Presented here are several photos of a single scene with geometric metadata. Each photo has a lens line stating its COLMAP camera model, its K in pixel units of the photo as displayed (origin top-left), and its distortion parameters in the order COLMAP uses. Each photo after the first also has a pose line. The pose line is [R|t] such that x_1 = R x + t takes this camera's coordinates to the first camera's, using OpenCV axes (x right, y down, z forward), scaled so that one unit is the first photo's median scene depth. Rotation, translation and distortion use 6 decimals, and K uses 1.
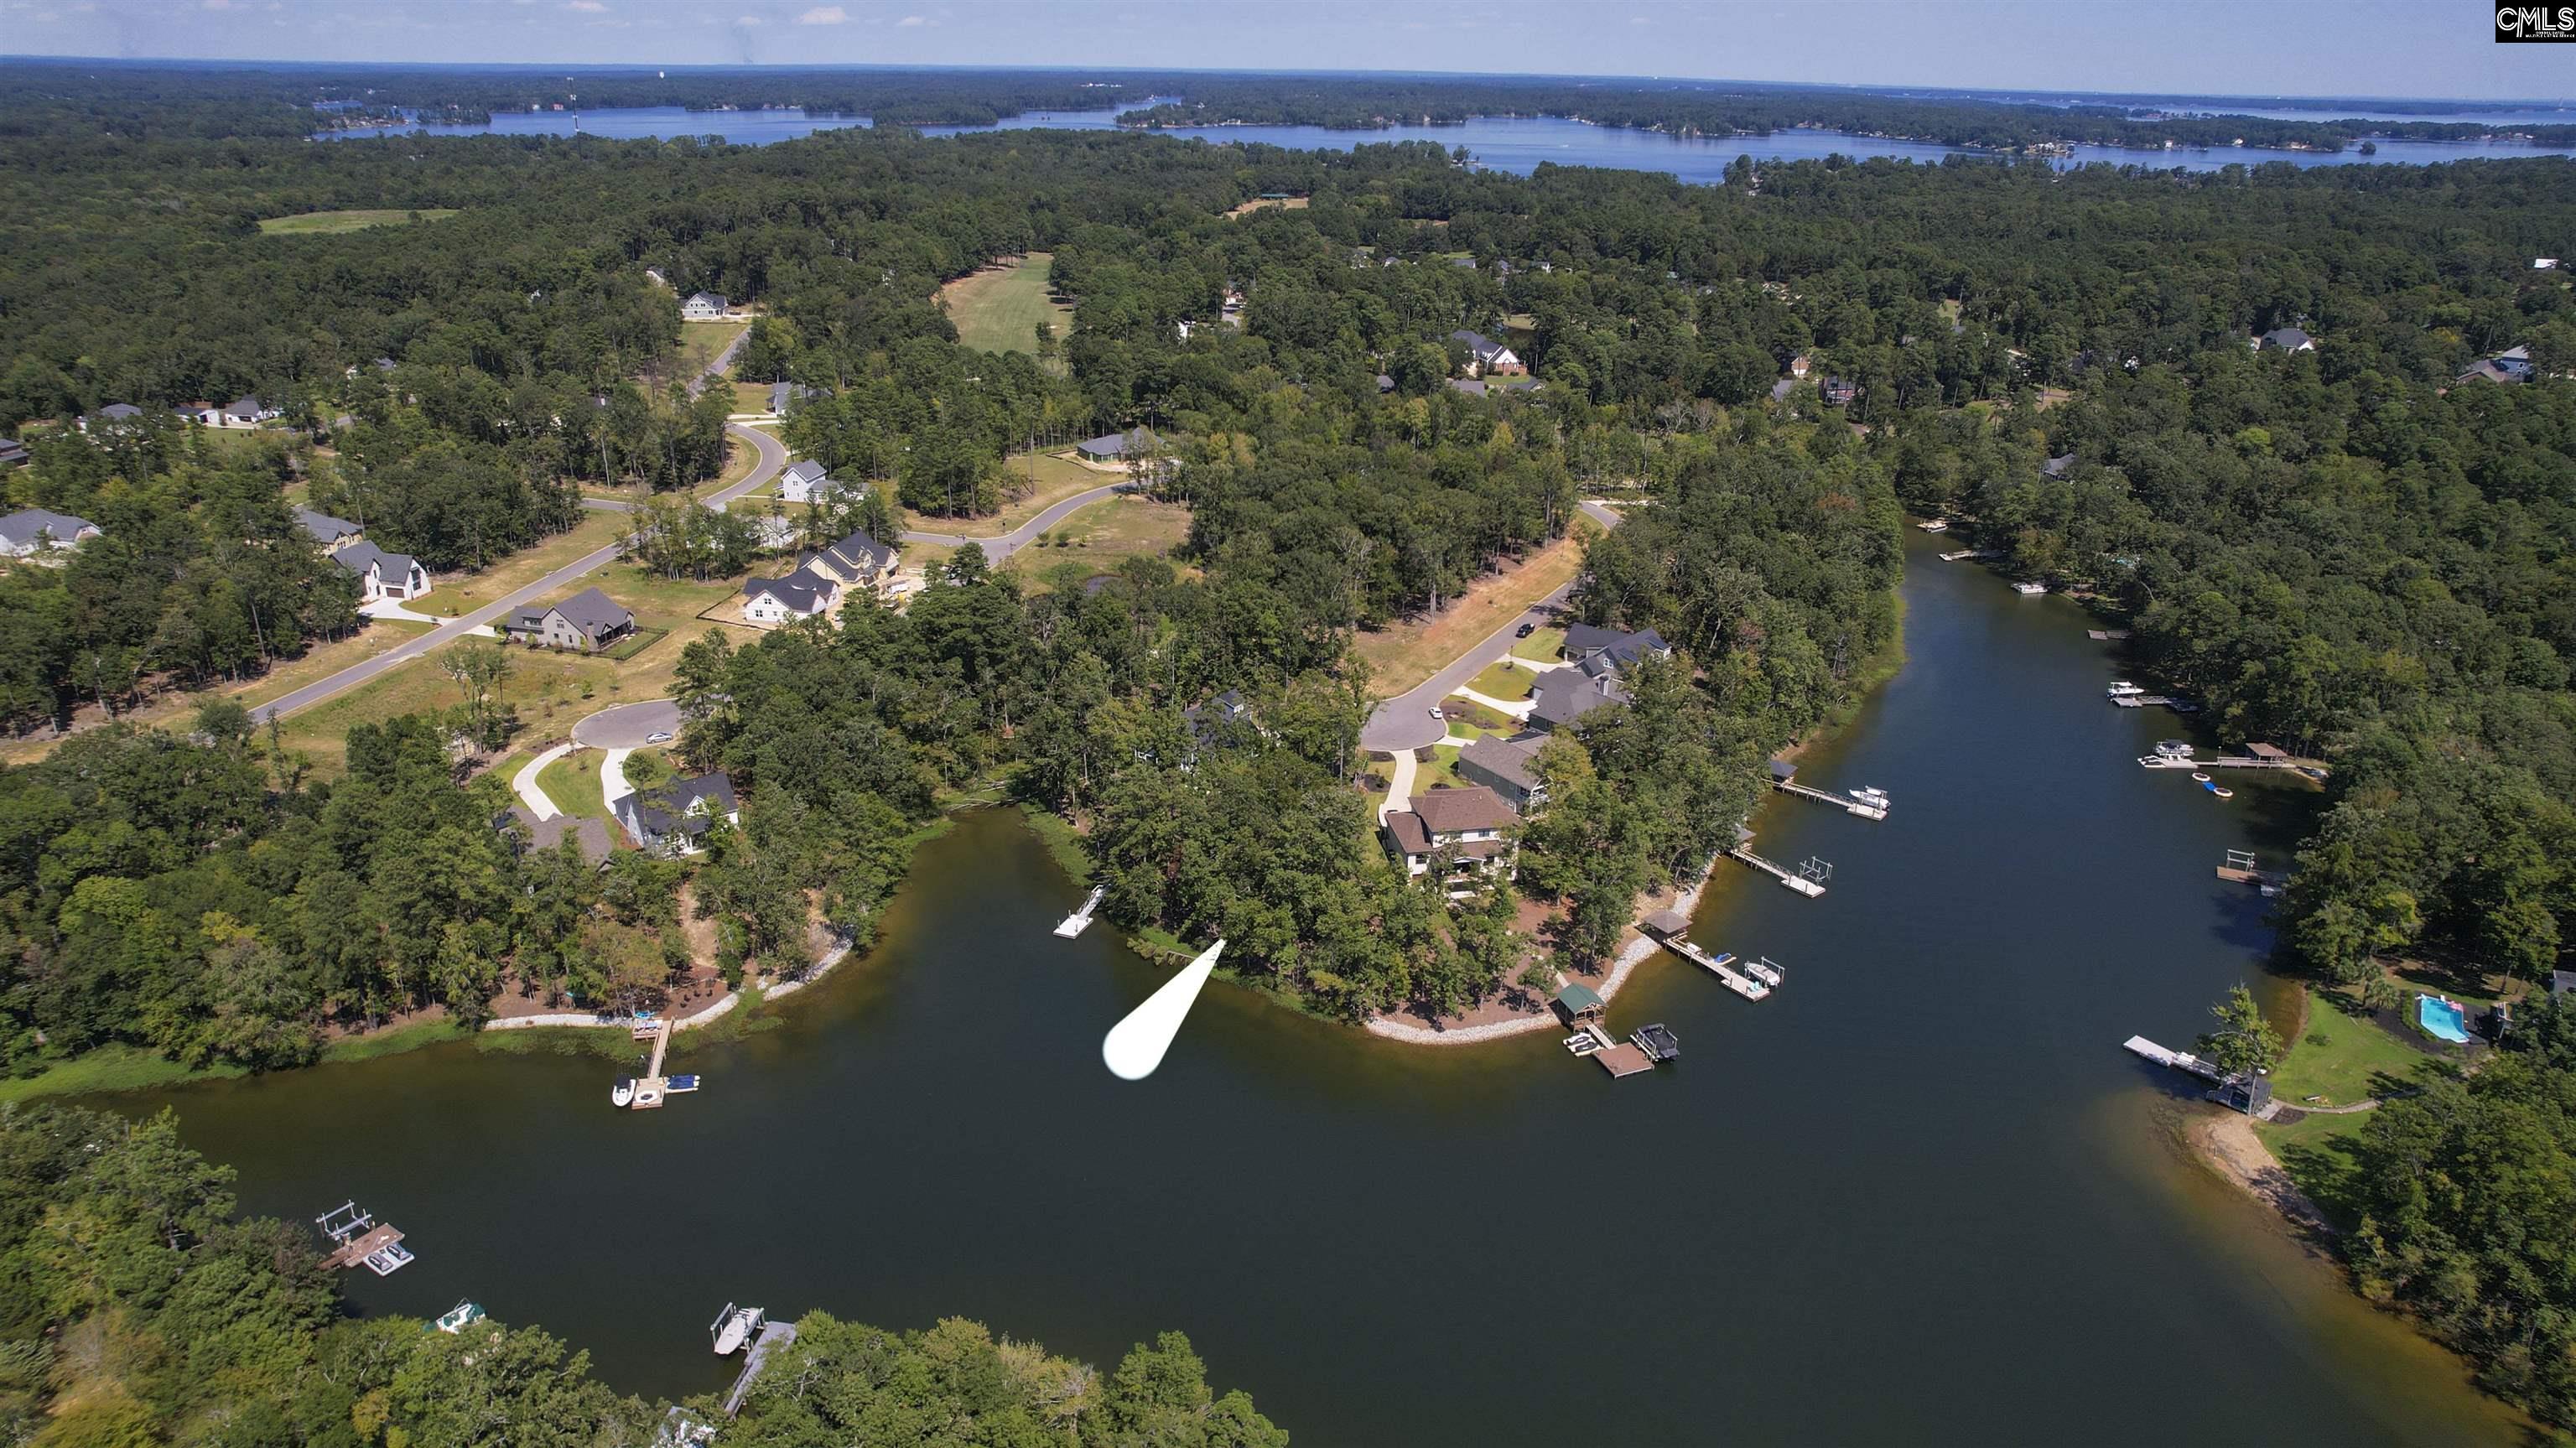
lens RADIAL K [[1648.6, 0, 1303.8], [0, 1648.6, 715.3], [0, 0, 1]] dist [-0.077458, 0.068925]
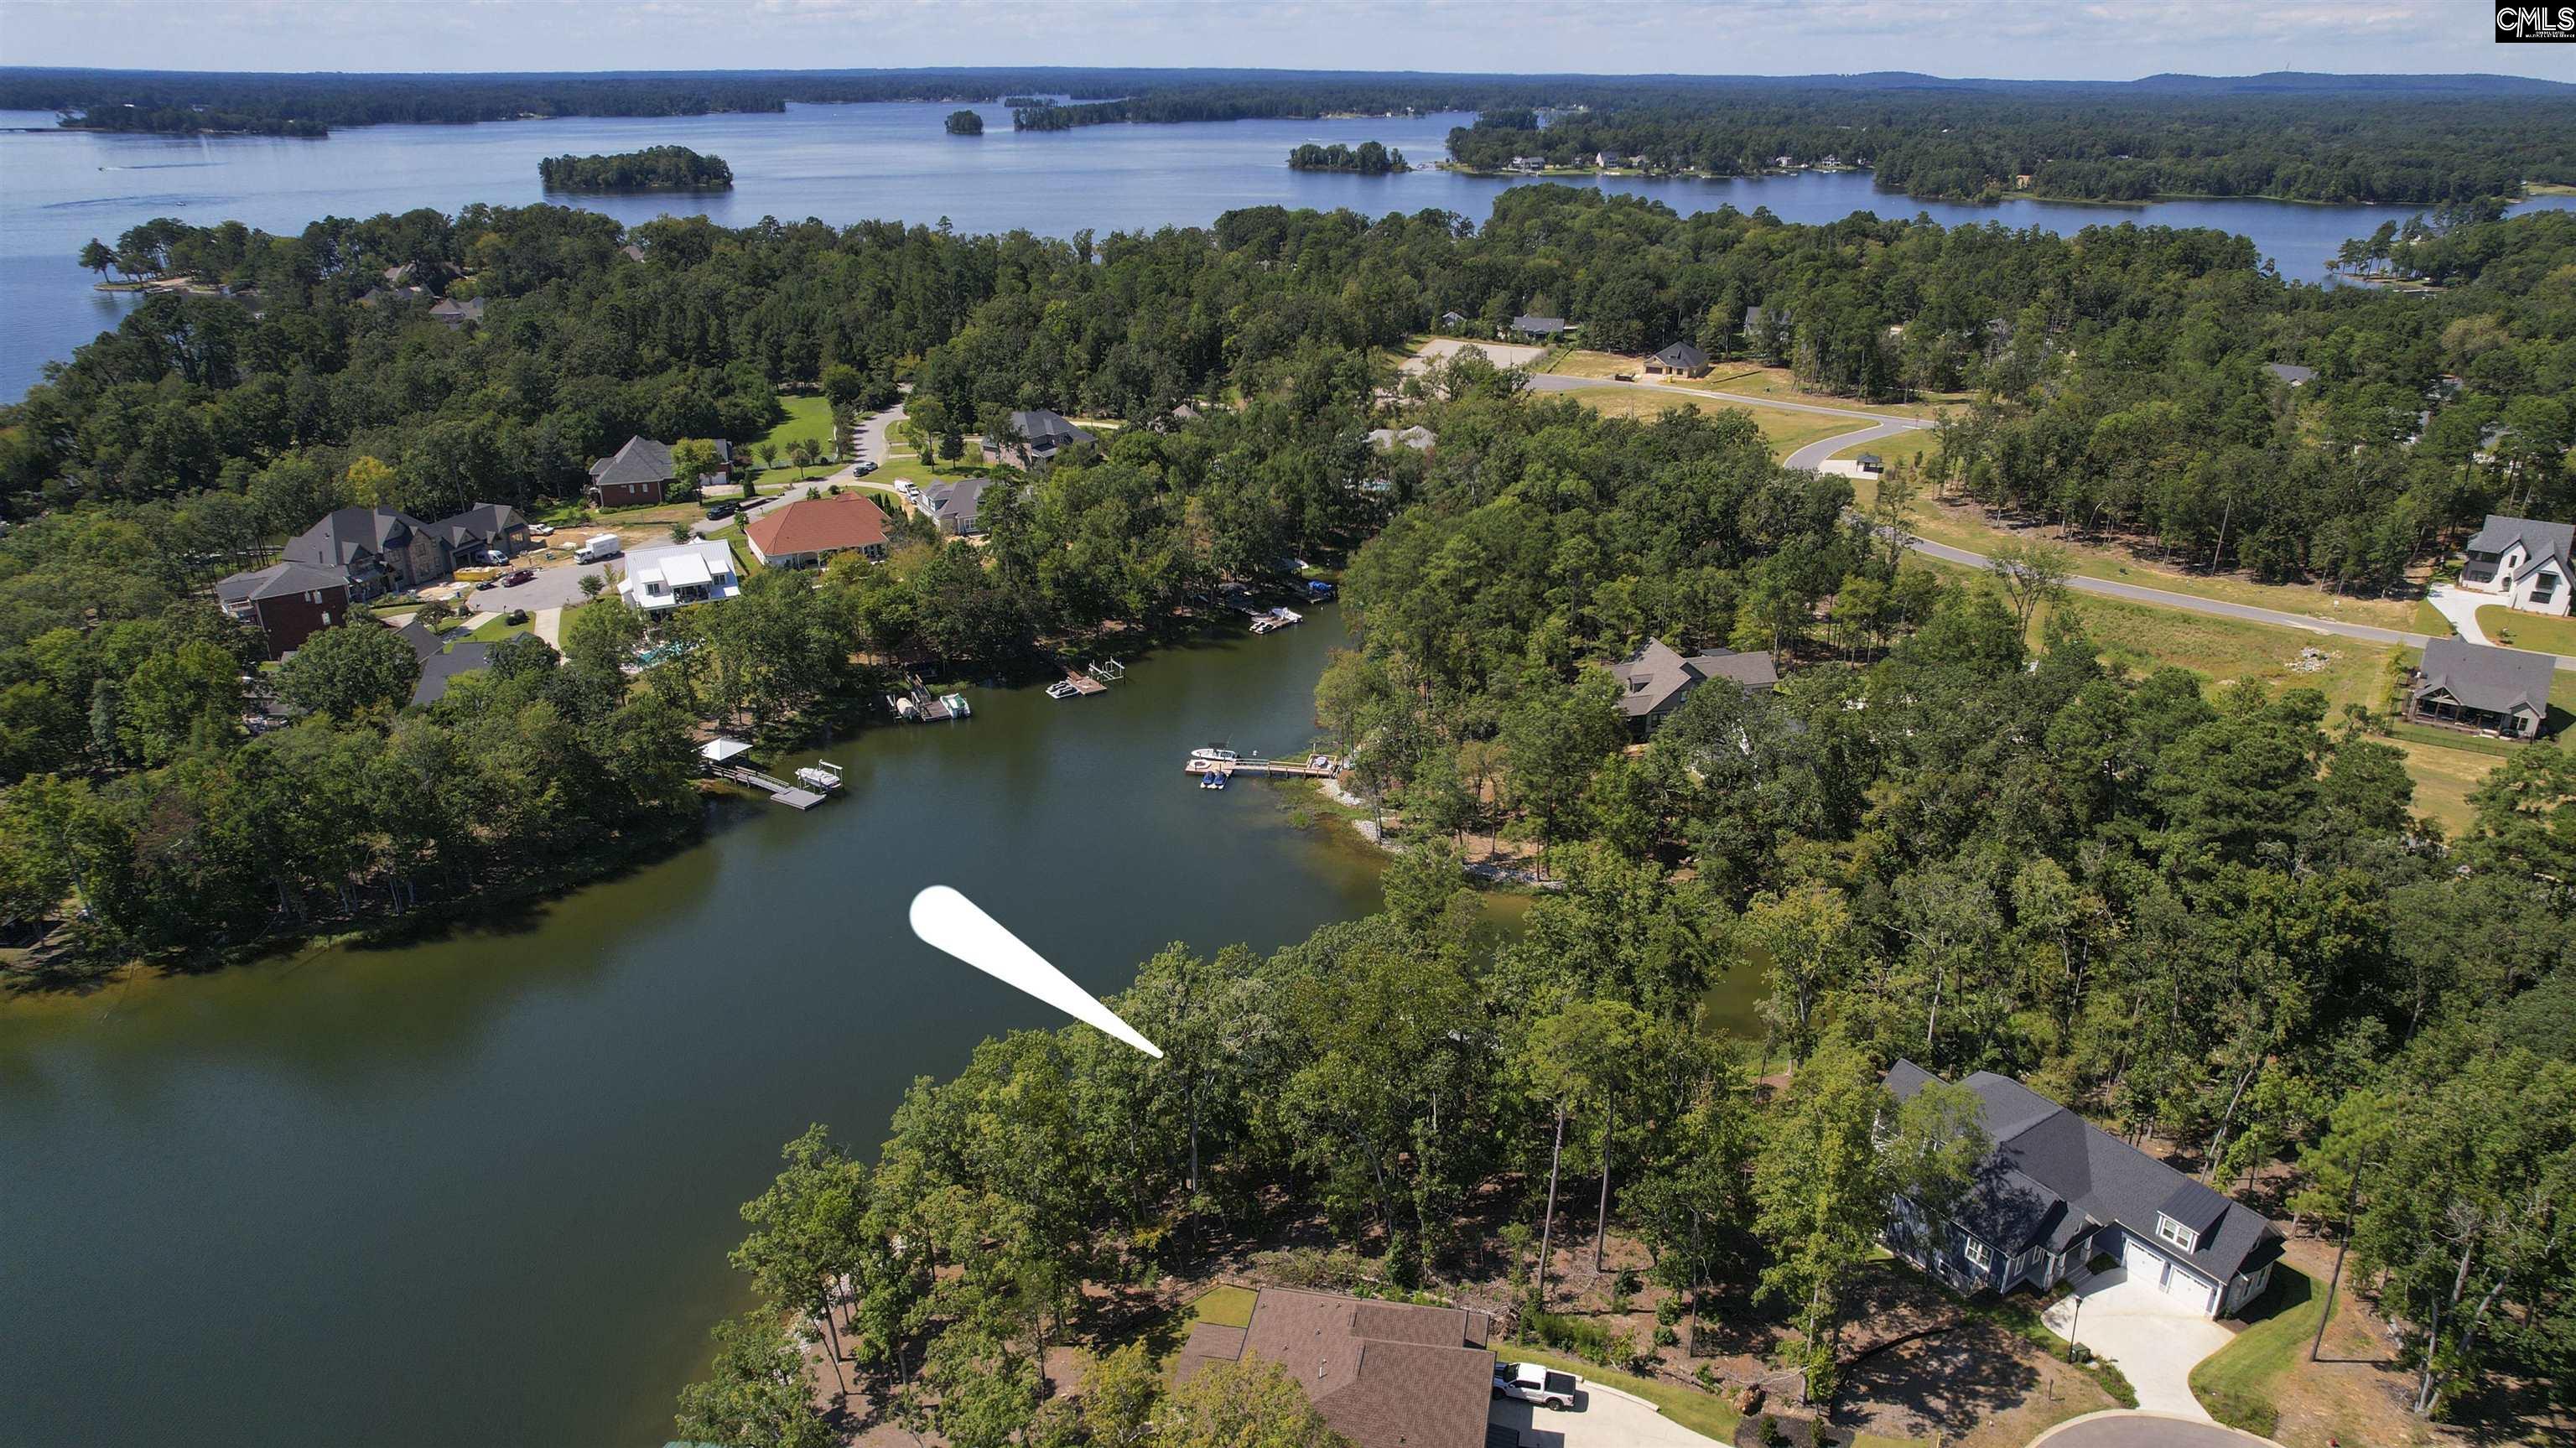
lens RADIAL K [[1648.6, 0, 1301.4], [0, 1648.6, 718.2], [0, 0, 1]] dist [-0.077458, 0.068925]
pose [[-0.370913, 0.329603, -0.868208, 0.282098], [-0.356243, 0.812874, 0.460789, -0.176447], [0.857621, 0.480206, -0.184087, 0.736906]]
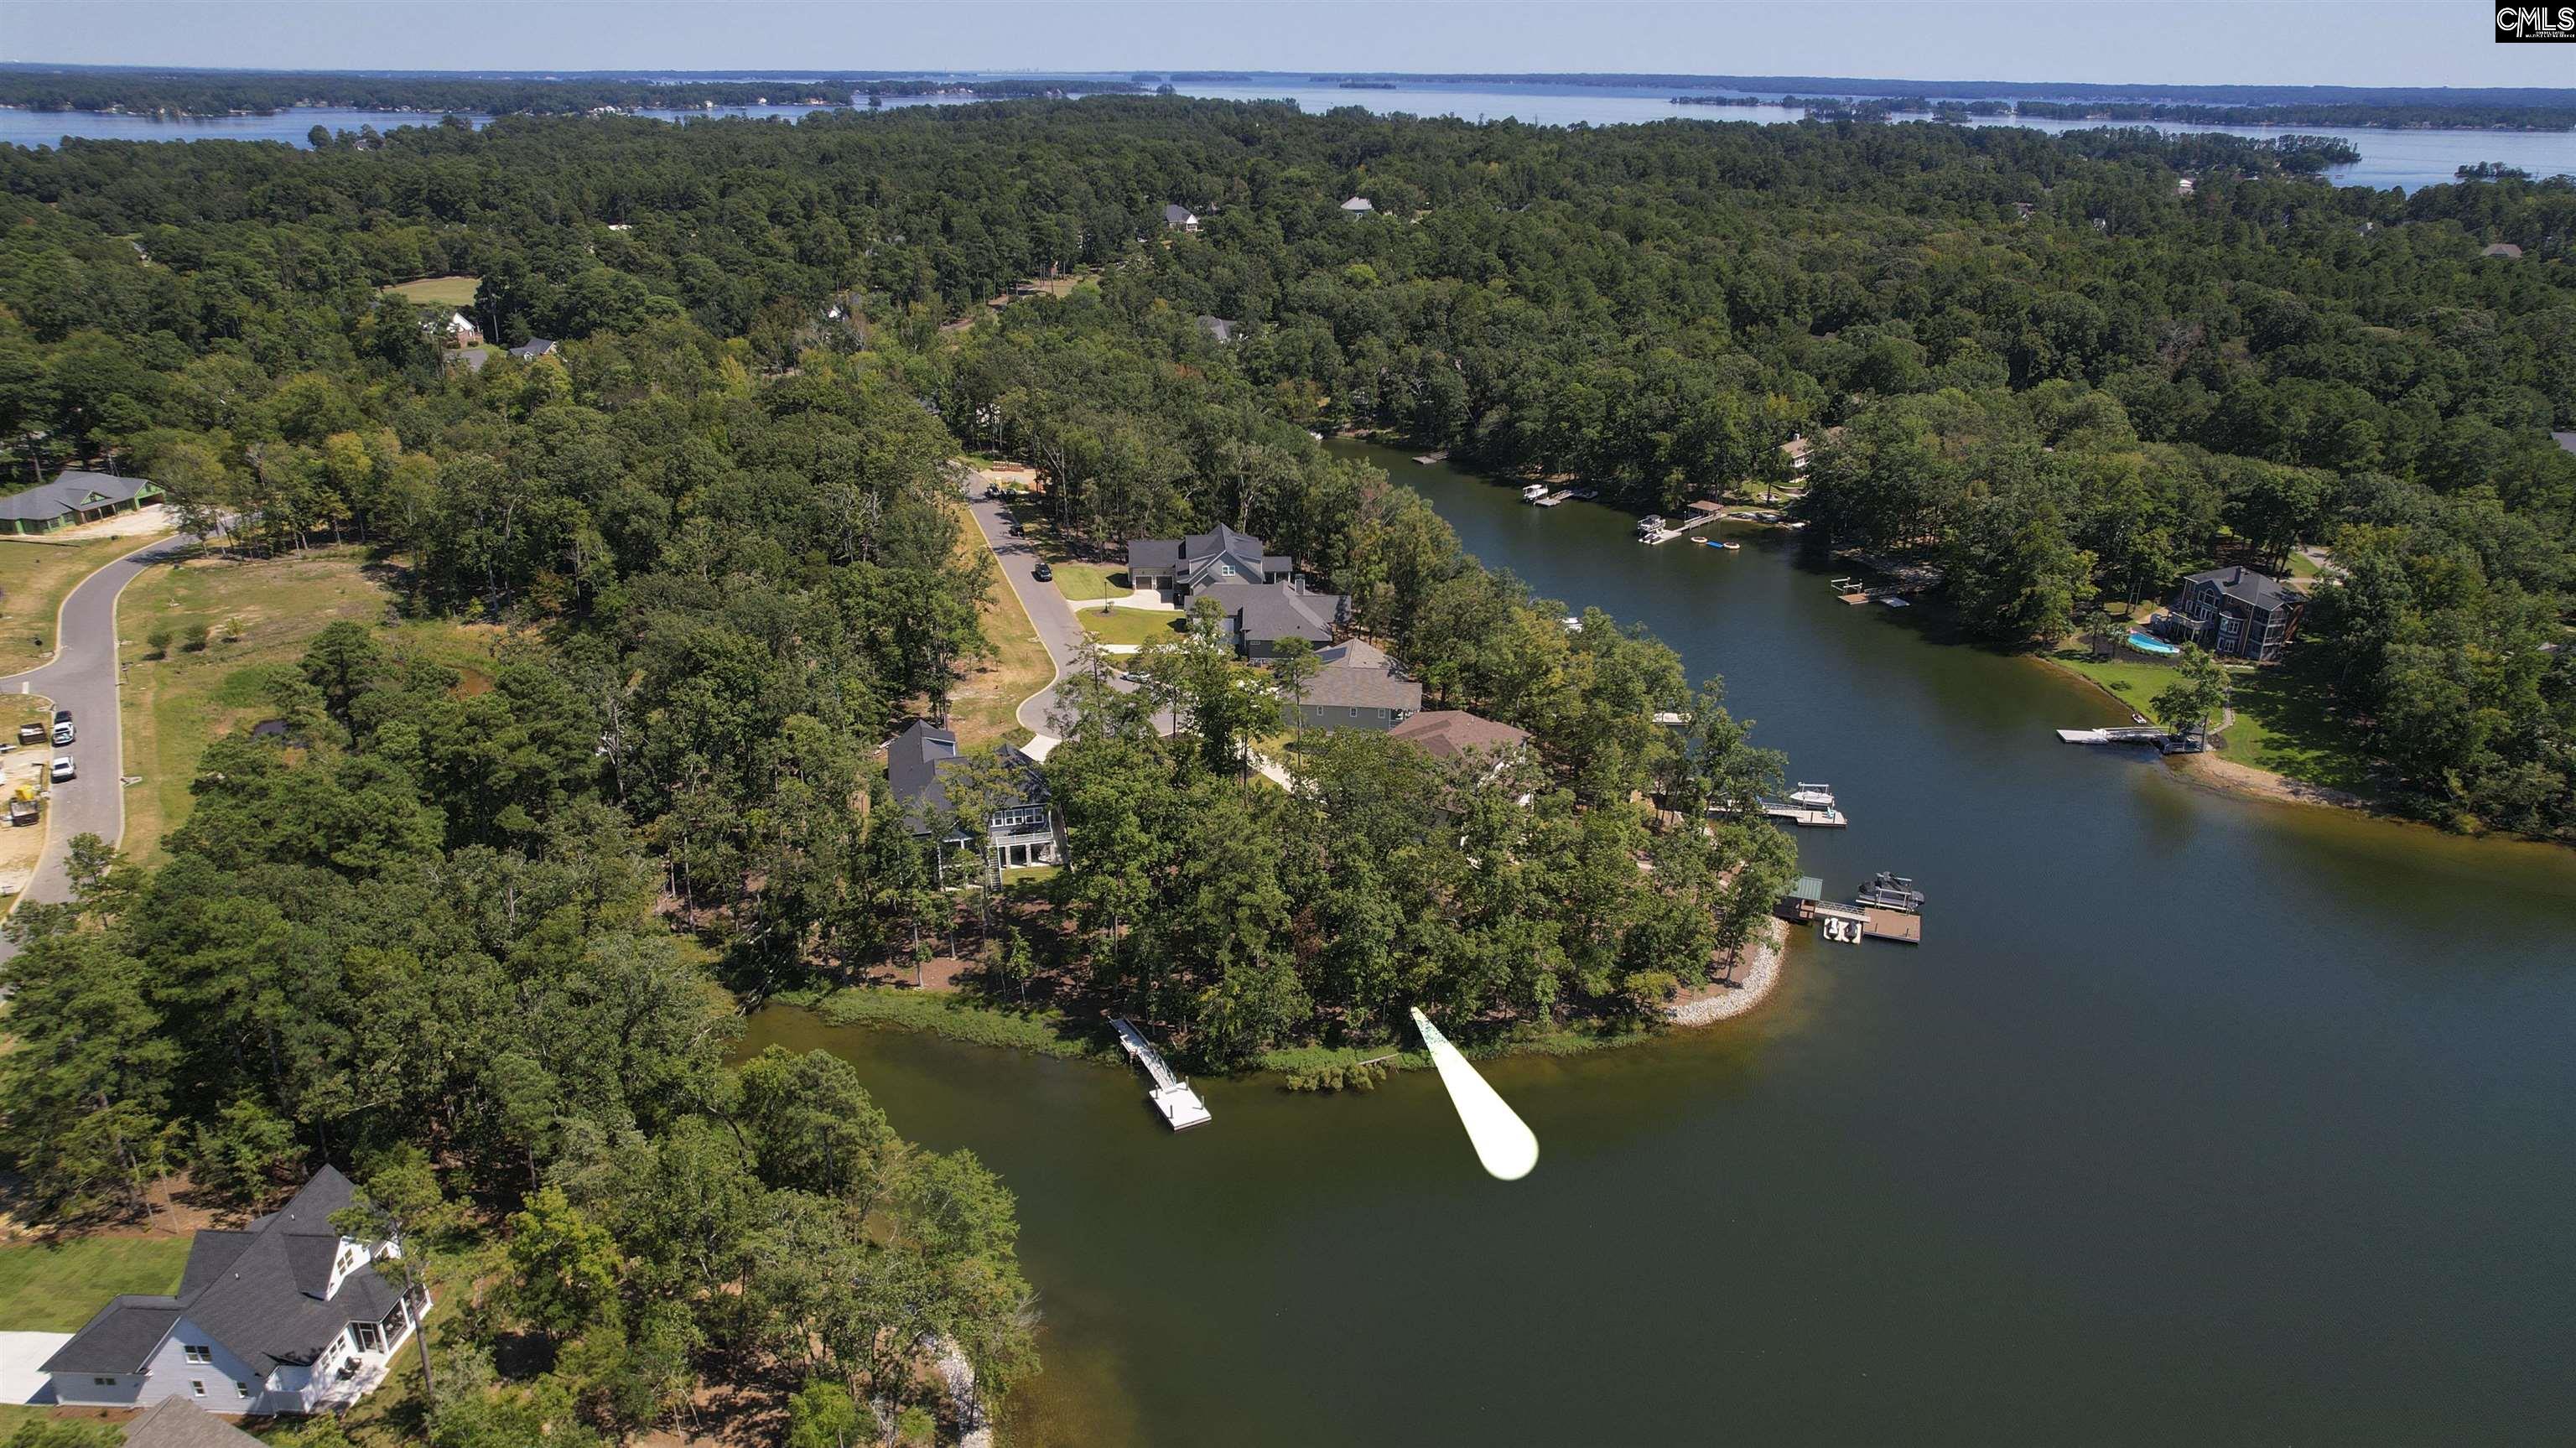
lens RADIAL K [[1648.6, 0, 1302.0], [0, 1648.6, 706.5], [0, 0, 1]] dist [-0.077458, 0.068925]
pose [[0.665650, -0.279467, 0.691960, -0.352648], [0.275829, 0.953707, 0.119840, -0.052009], [-0.693418, 0.111091, 0.711920, 0.377176]]
